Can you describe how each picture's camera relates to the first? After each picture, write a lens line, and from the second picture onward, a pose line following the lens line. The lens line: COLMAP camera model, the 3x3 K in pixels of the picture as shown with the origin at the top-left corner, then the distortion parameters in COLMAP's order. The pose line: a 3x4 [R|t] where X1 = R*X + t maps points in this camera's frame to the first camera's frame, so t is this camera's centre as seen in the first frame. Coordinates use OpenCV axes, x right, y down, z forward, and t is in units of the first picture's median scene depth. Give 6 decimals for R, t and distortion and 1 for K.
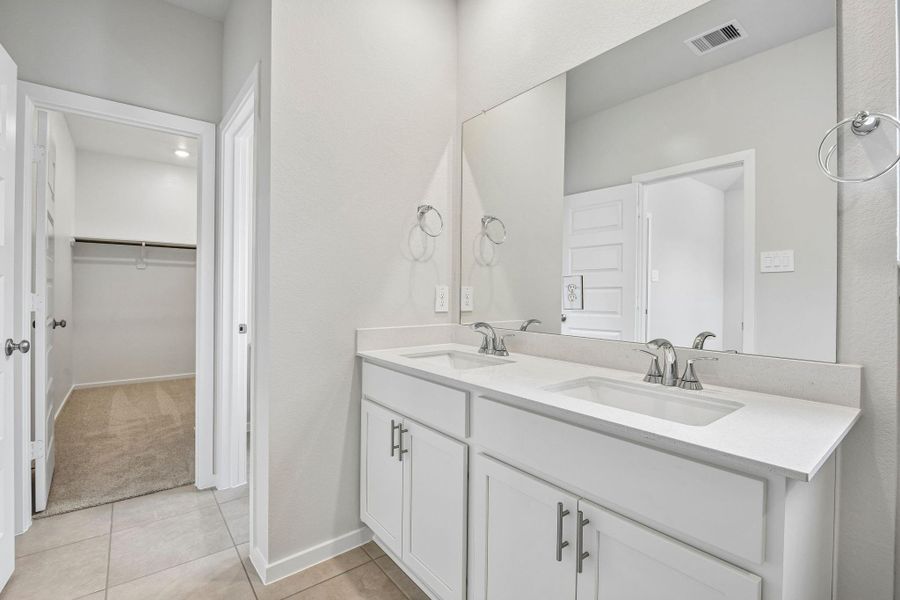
lens RADIAL K [[410.7, 0, 447.8], [0, 410.7, 293.6], [0, 0, 1]] dist [-0.000540, -0.008677]
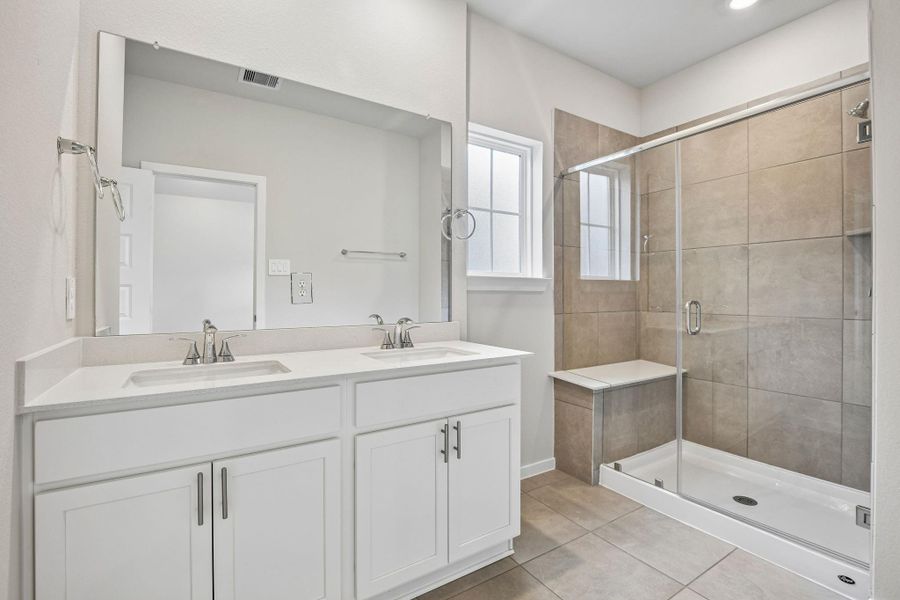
lens RADIAL K [[410.7, 0, 447.8], [0, 410.7, 293.6], [0, 0, 1]] dist [-0.000540, -0.008677]
pose [[0.100878, -0.002597, 0.994895, -0.634663], [0.007497, 0.999970, 0.001850, 0.011764], [-0.994871, 0.007273, 0.100894, 0.426510]]
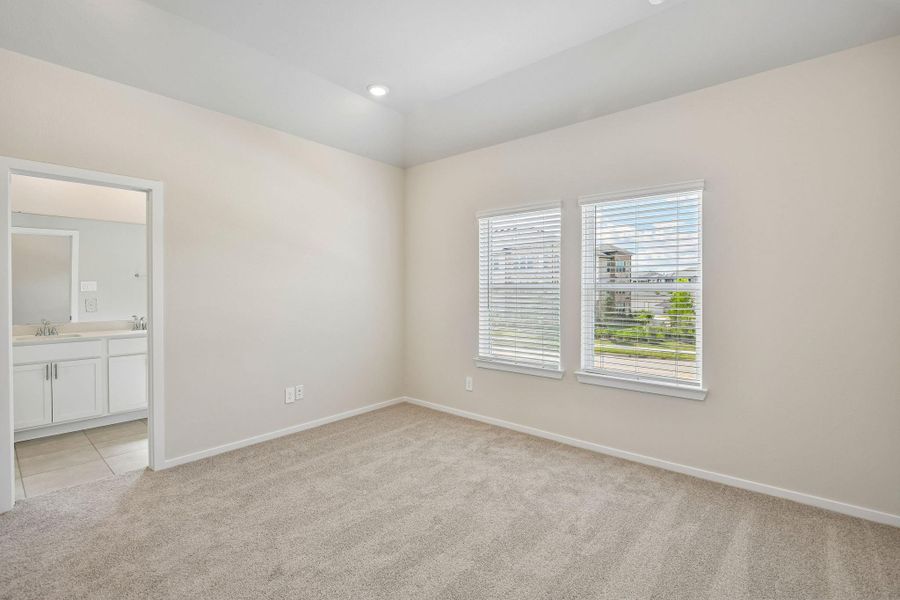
lens RADIAL K [[410.7, 0, 447.8], [0, 410.7, 293.6], [0, 0, 1]] dist [-0.000540, -0.008677]
pose [[-0.189595, -0.019566, 0.981667, -2.275618], [0.000657, 0.999799, 0.020055, -0.107028], [-0.981862, 0.004447, -0.189544, -0.623366]]
